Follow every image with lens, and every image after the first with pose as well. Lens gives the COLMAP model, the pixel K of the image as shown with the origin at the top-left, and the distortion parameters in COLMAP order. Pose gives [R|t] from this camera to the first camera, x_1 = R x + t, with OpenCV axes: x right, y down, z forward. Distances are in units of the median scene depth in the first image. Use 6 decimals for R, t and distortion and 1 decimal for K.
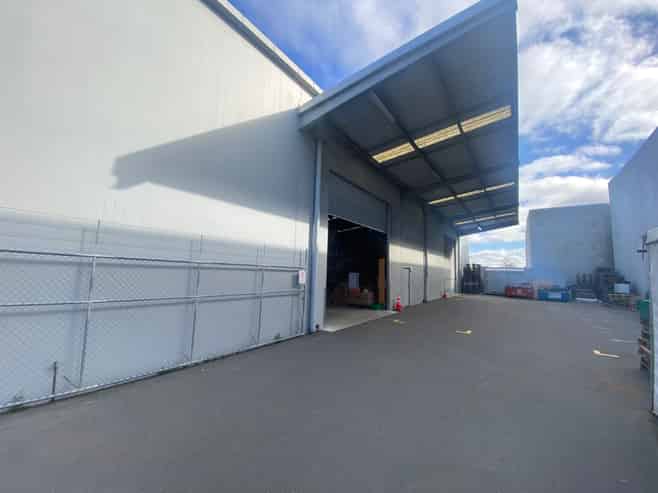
lens RADIAL K [[268.5, 0, 329.0], [0, 268.5, 246.5], [0, 0, 1]] dist [-0.000894, -0.000096]
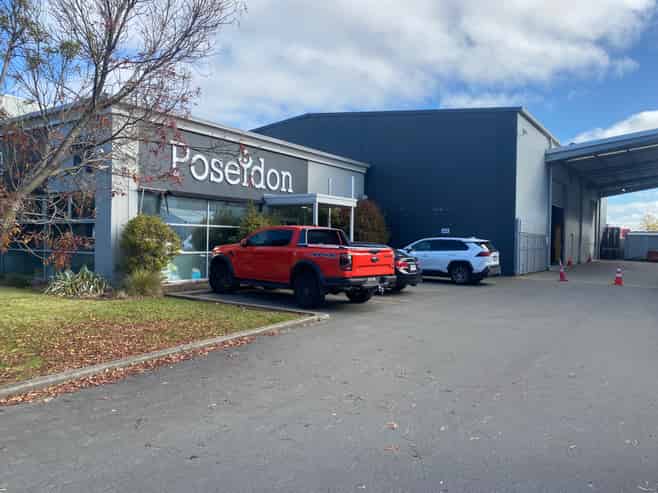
lens RADIAL K [[500.6, 0, 329.0], [0, 500.6, 246.5], [0, 0, 1]] dist [-0.002421, -0.001399]
pose [[0.999601, -0.023430, 0.015756, -0.484796], [0.021683, 0.994432, 0.103123, -0.070221], [-0.018085, -0.102740, 0.994544, -0.717318]]
